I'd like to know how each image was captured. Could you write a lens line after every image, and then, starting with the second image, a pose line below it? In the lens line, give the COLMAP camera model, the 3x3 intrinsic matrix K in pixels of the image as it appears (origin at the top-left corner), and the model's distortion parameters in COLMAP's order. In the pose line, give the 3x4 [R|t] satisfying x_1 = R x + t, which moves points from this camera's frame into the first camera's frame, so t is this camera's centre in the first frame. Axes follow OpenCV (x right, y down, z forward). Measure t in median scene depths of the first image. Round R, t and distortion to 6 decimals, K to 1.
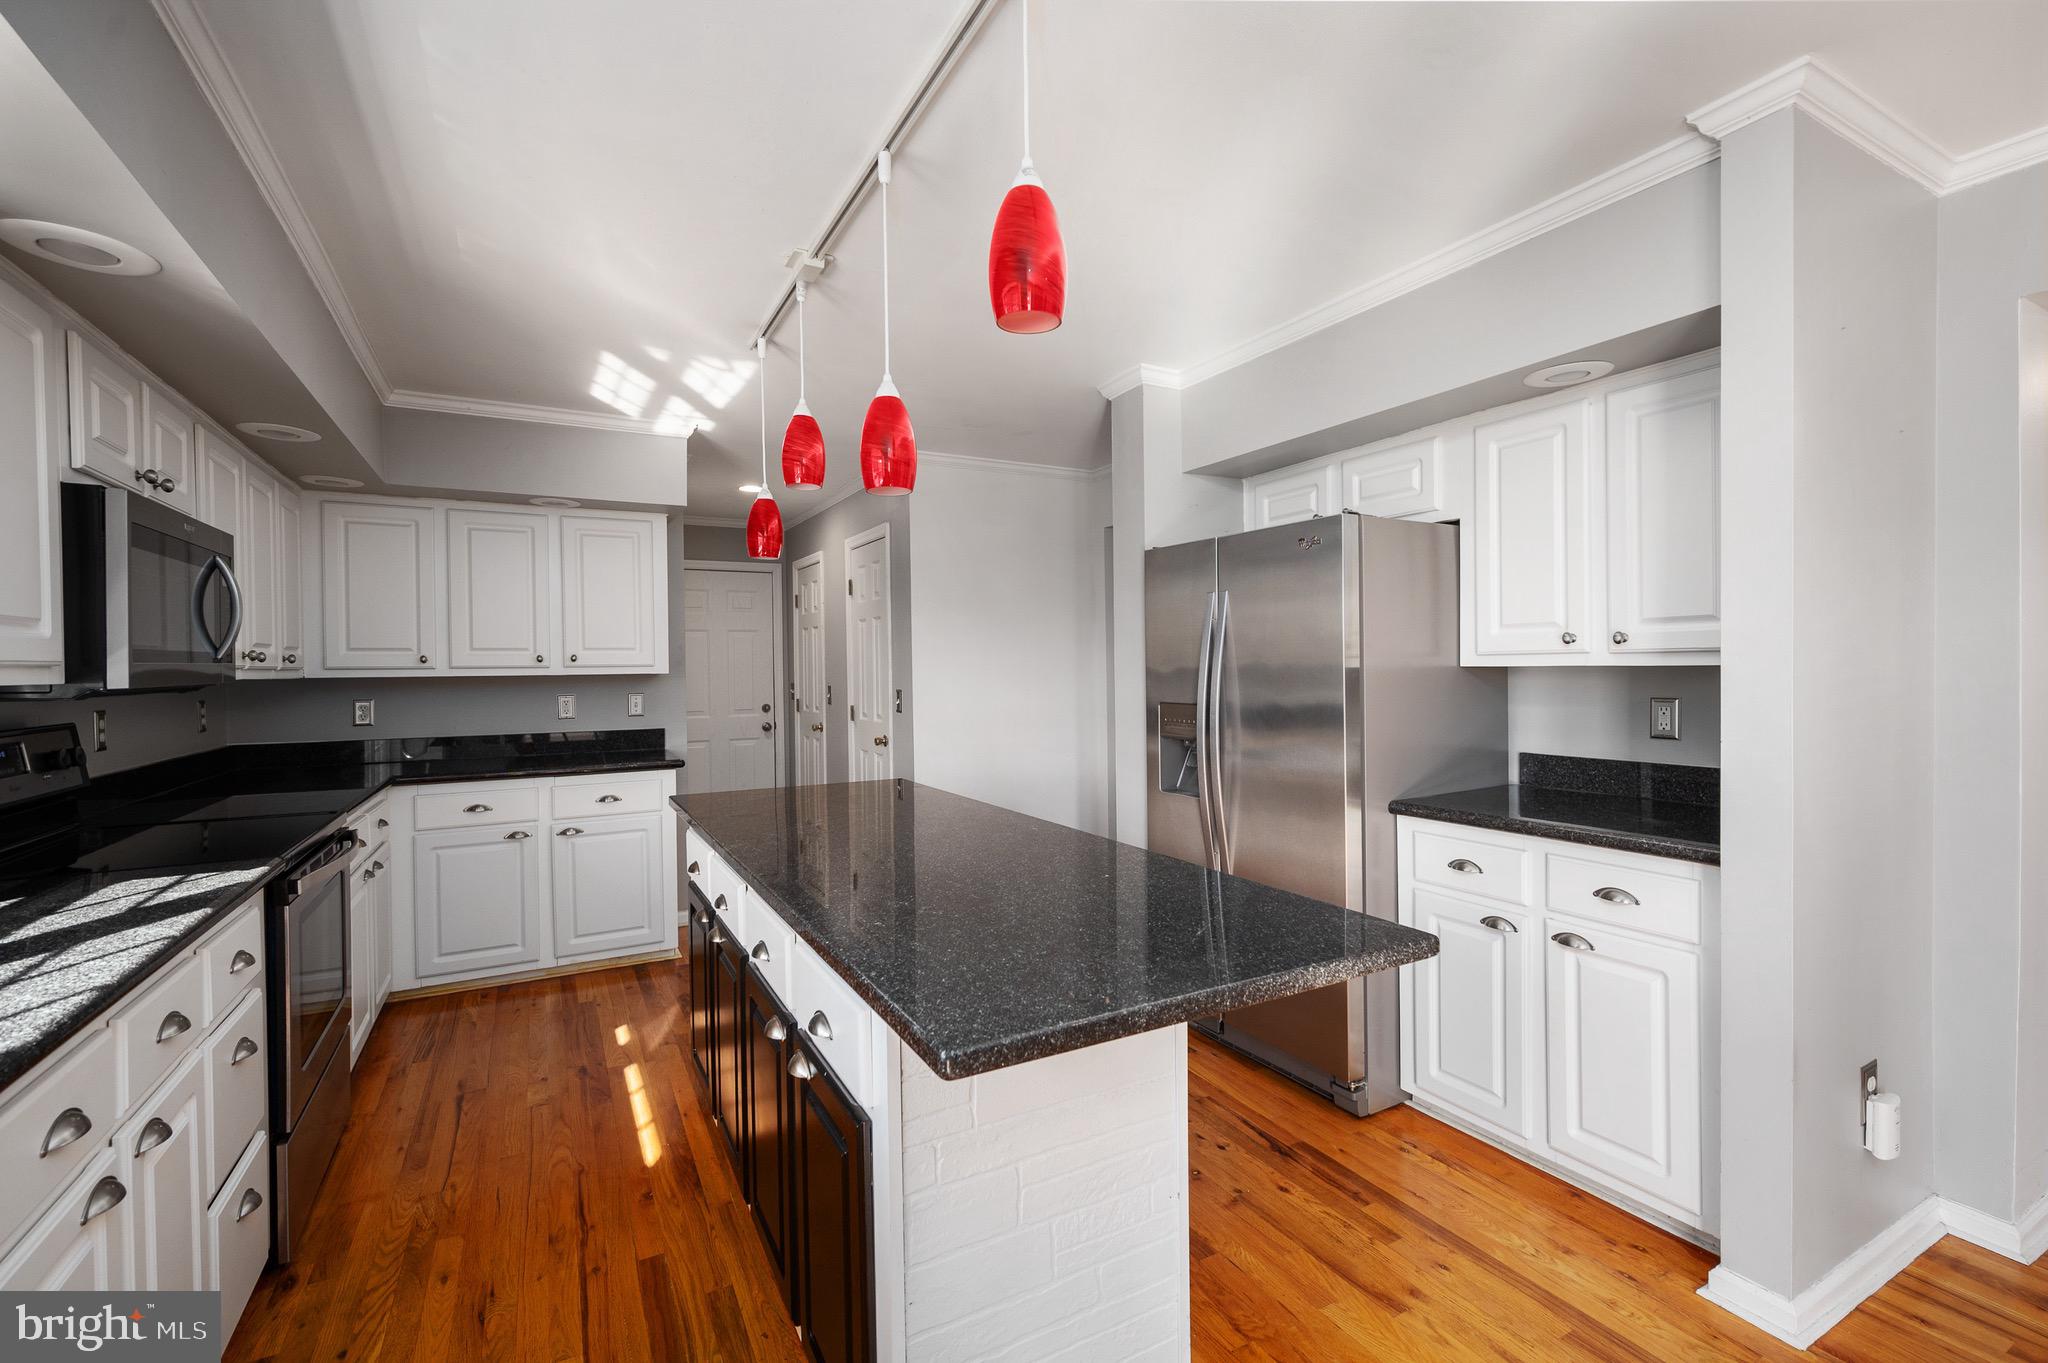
lens RADIAL K [[895.2, 0, 1027.0], [0, 895.2, 676.6], [0, 0, 1]] dist [-0.001085, -0.000174]
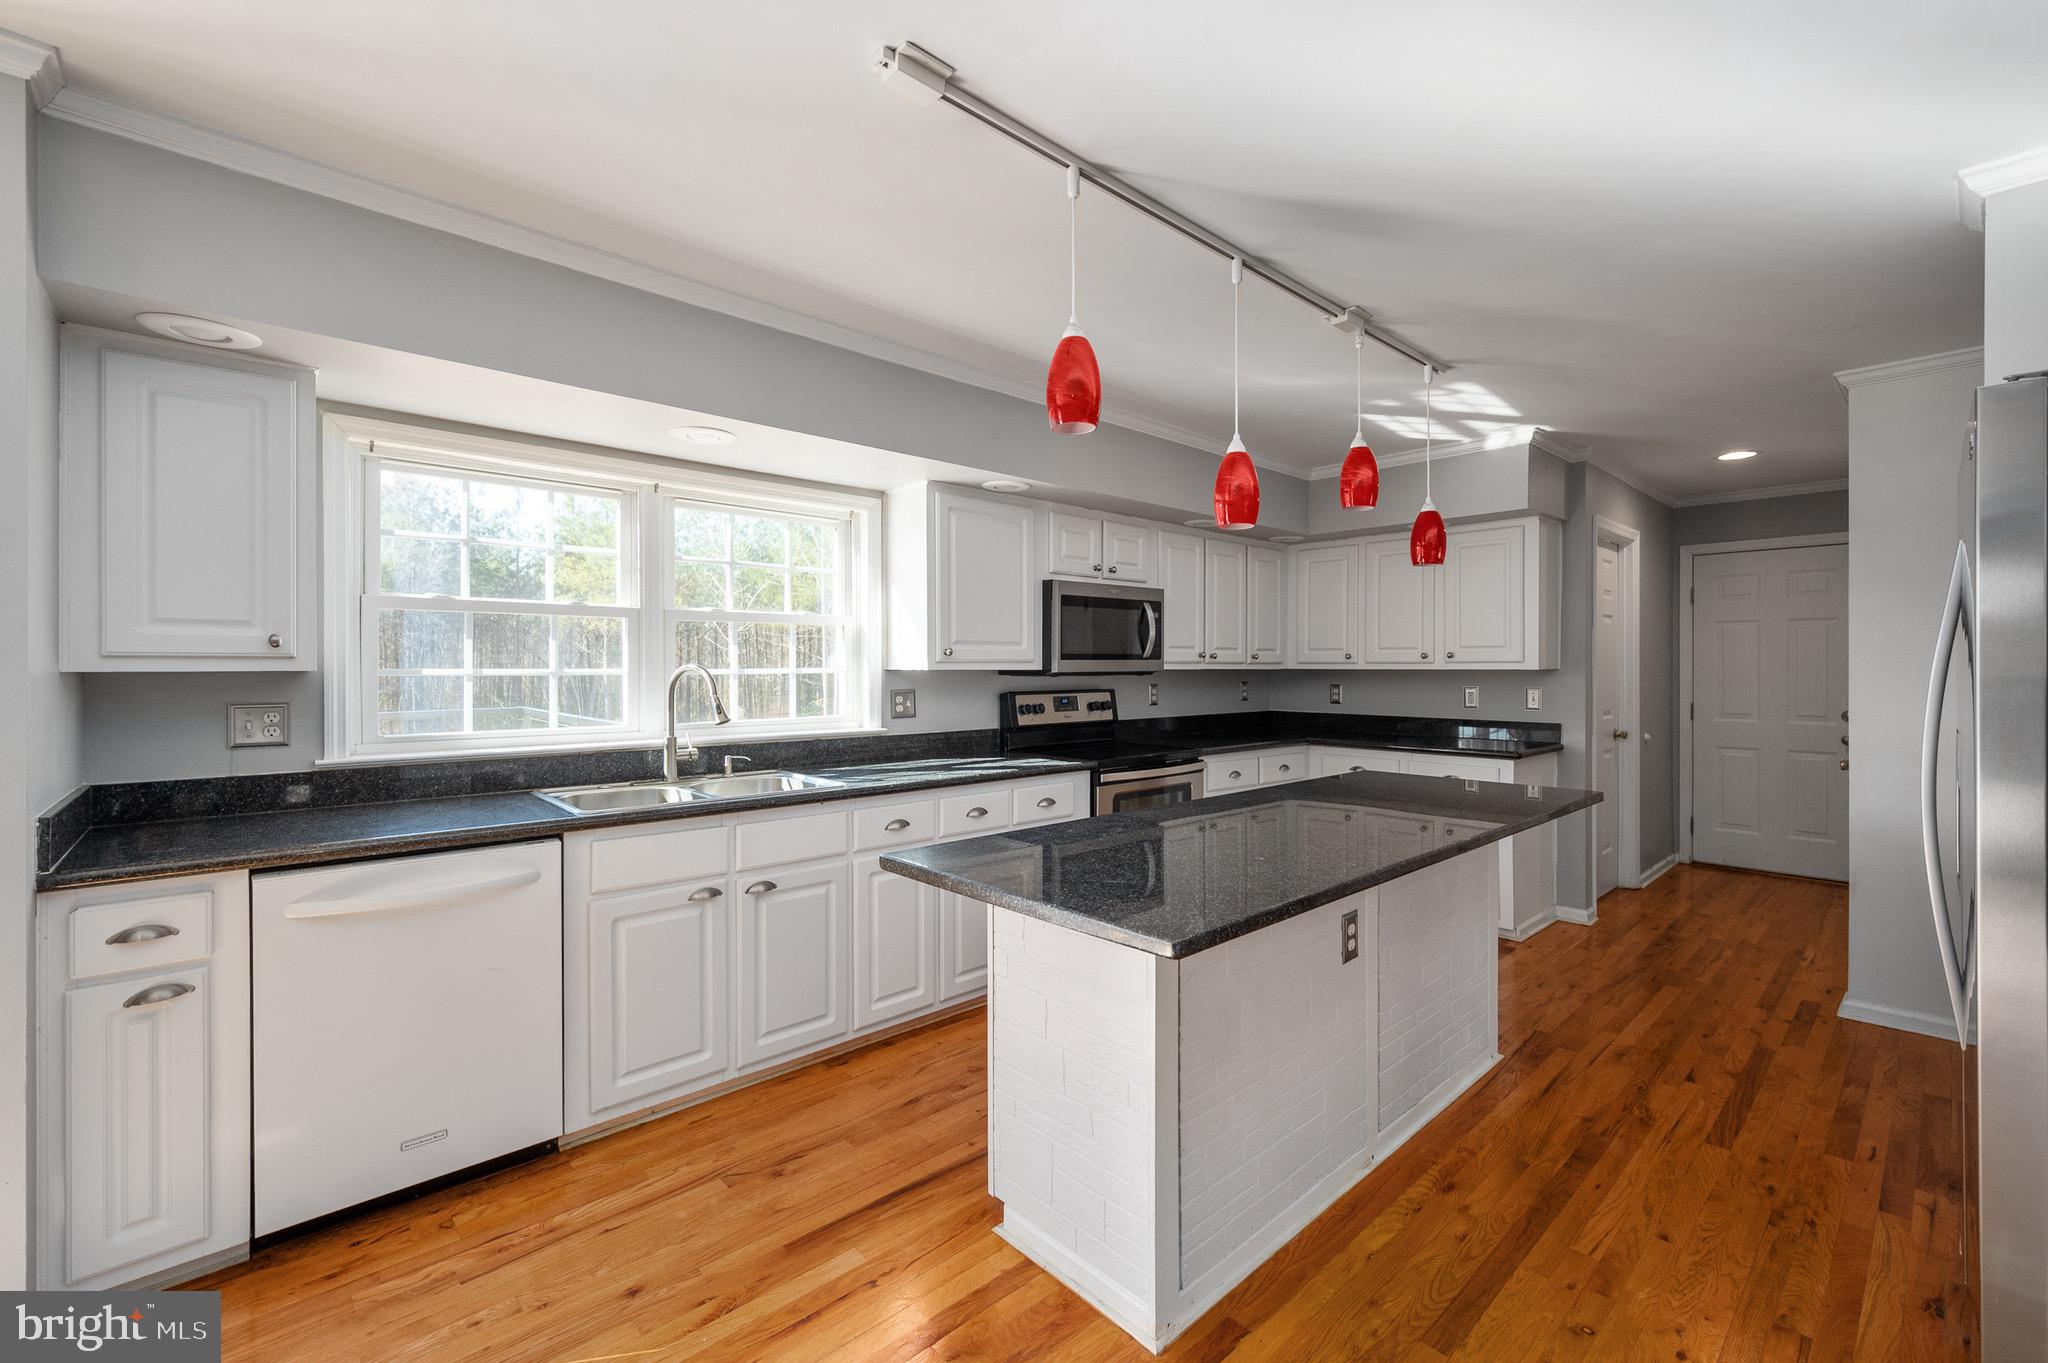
lens RADIAL K [[851.8, 0, 1026.8], [0, 851.8, 670.1], [0, 0, 1]] dist [-0.002339, -0.000136]
pose [[0.237790, 0.017445, -0.971160, 0.489088], [-0.014372, 0.999792, 0.014441, -0.010406], [0.971210, 0.010523, 0.237991, 0.220897]]
